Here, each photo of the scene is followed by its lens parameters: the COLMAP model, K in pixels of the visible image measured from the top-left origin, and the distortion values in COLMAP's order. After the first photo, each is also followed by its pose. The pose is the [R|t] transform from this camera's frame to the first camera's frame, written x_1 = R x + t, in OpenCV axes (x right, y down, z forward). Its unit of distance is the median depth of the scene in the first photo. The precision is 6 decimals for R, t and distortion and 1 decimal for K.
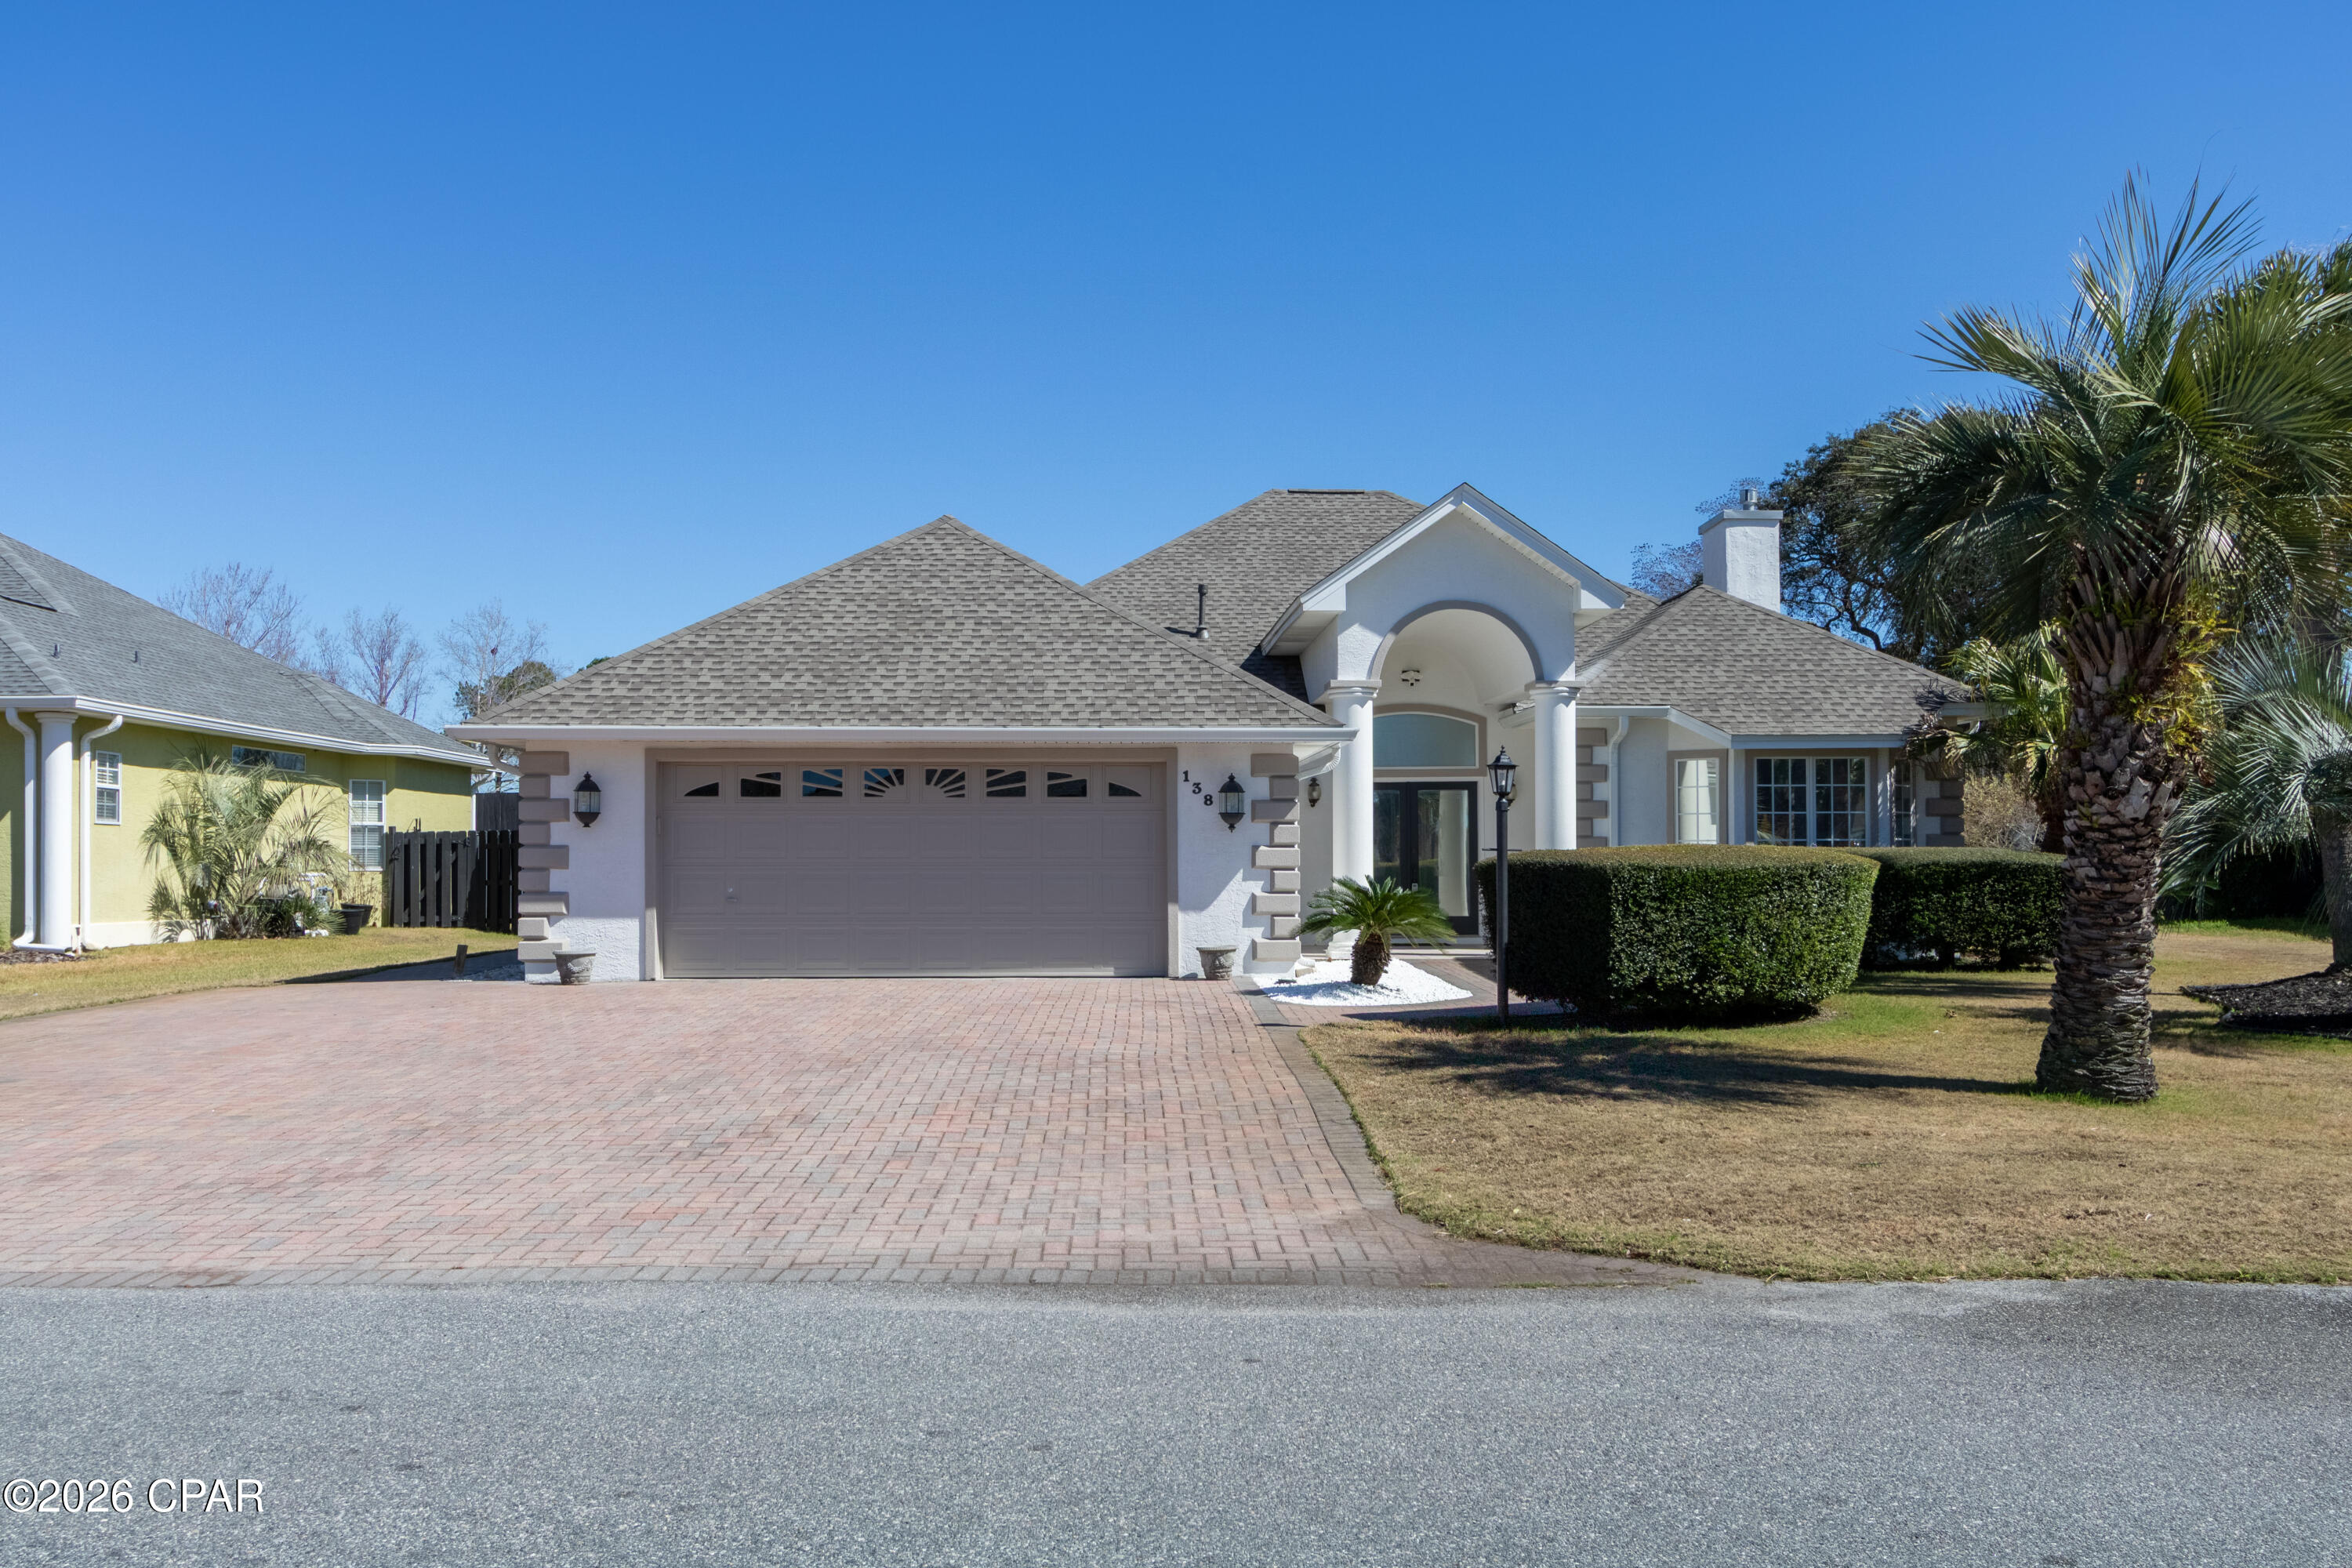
lens RADIAL K [[1843.8, 0, 1164.2], [0, 1843.8, 845.5], [0, 0, 1]] dist [0.002058, 0.001115]
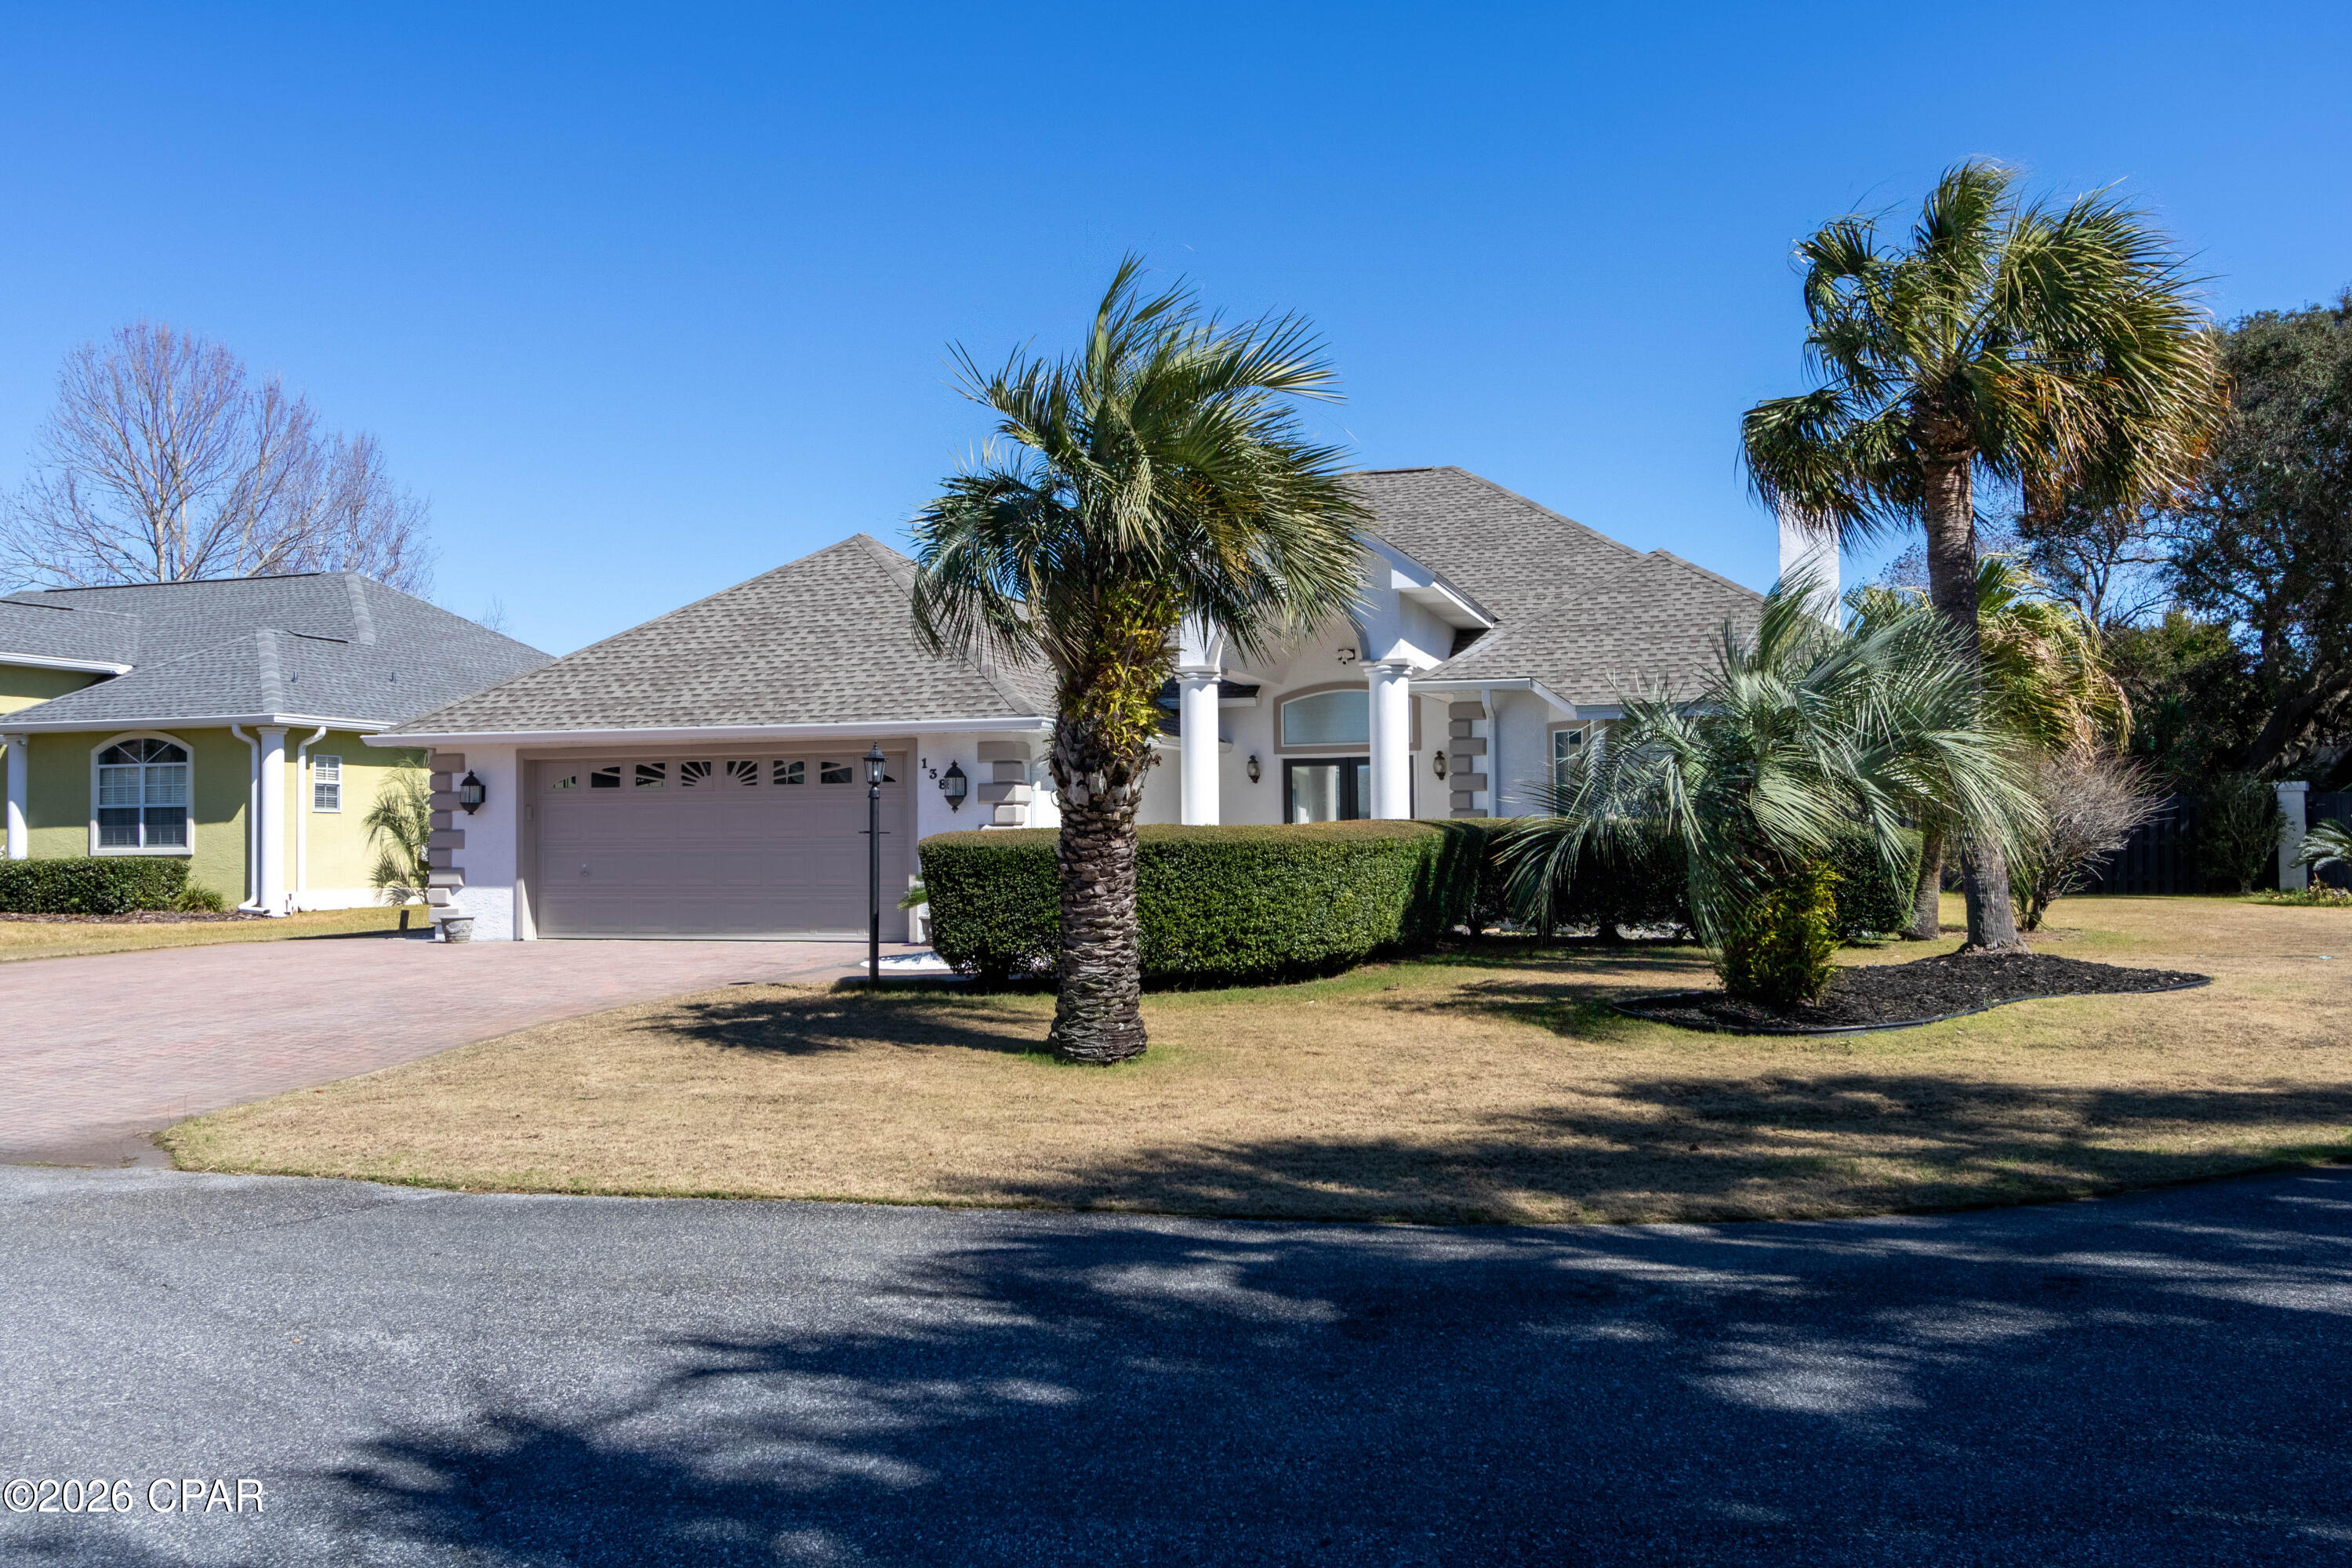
lens RADIAL K [[1850.2, 0, 1176.0], [0, 1850.2, 784.0], [0, 0, 1]] dist [0.008007, 0.001991]
pose [[0.945809, -0.015862, -0.324337, 0.518468], [0.011036, 0.999799, -0.016713, -0.004496], [0.324537, 0.012227, 0.945794, -0.013673]]
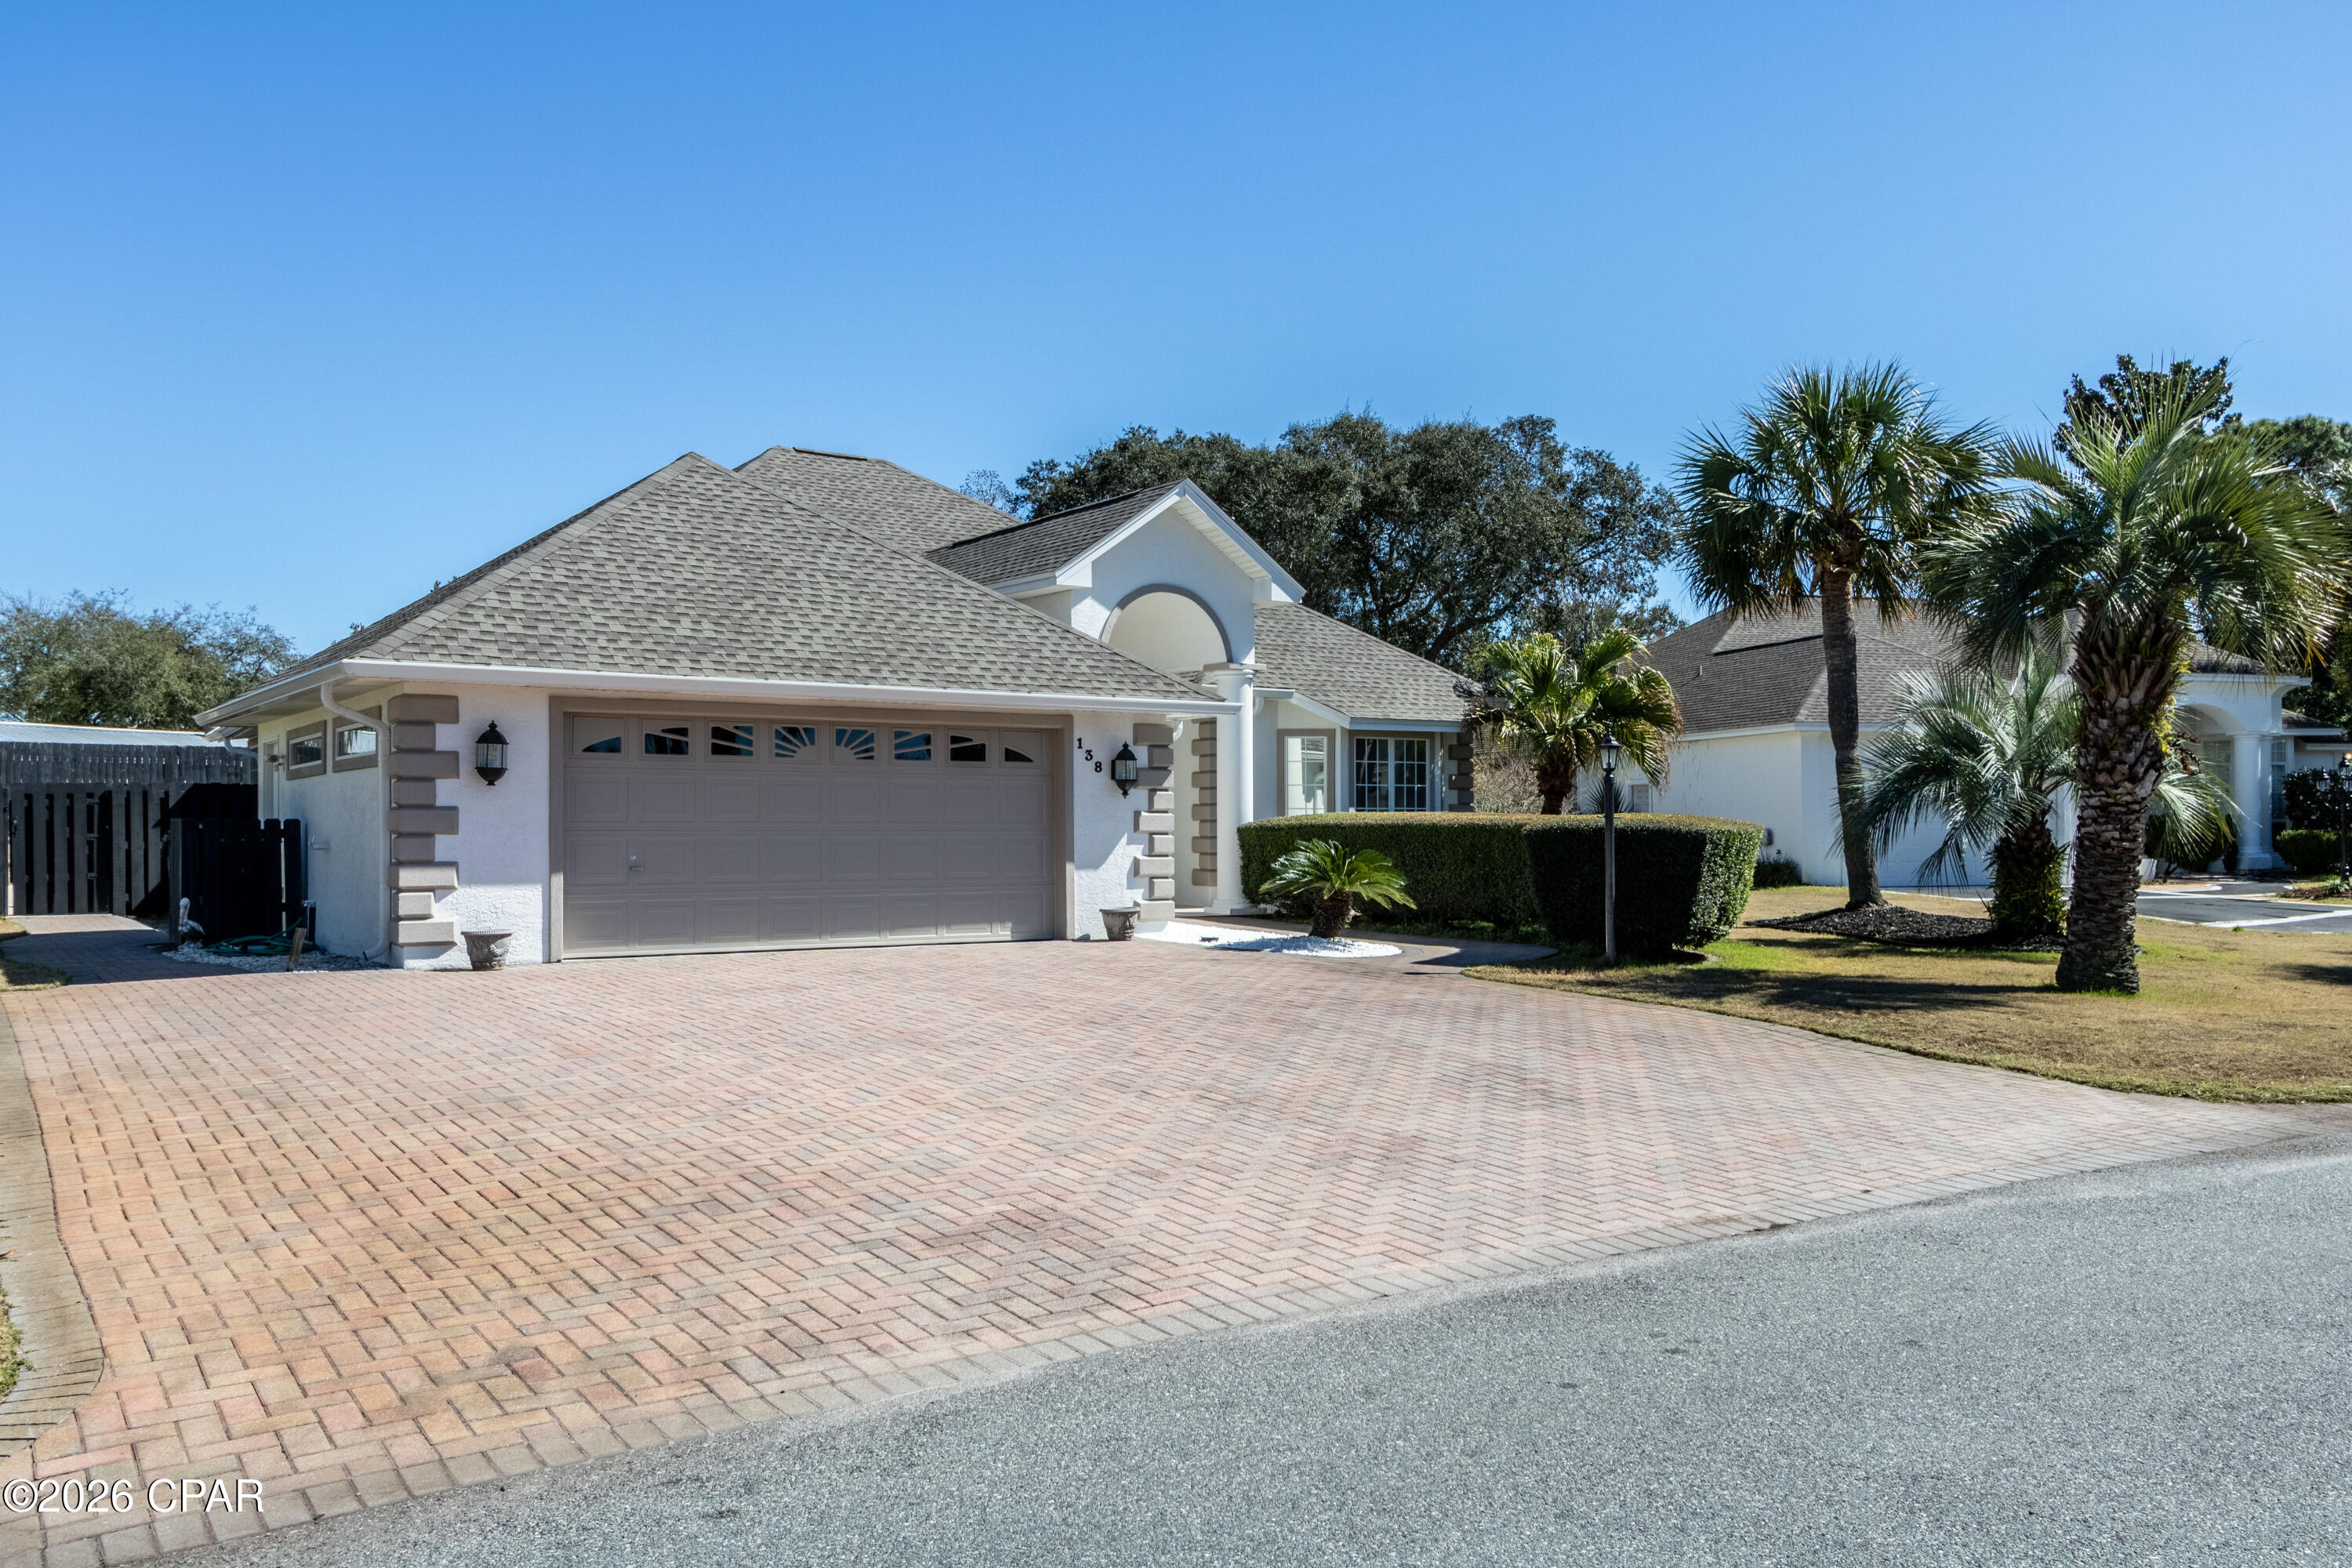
lens RADIAL K [[1843.8, 0, 1164.2], [0, 1843.8, 845.5], [0, 0, 1]] dist [0.002058, 0.001115]
pose [[0.843546, -0.004375, 0.537039, -0.497541], [-0.005812, 0.999834, 0.017273, 0.001285], [-0.537025, -0.017692, 0.843381, 0.107621]]
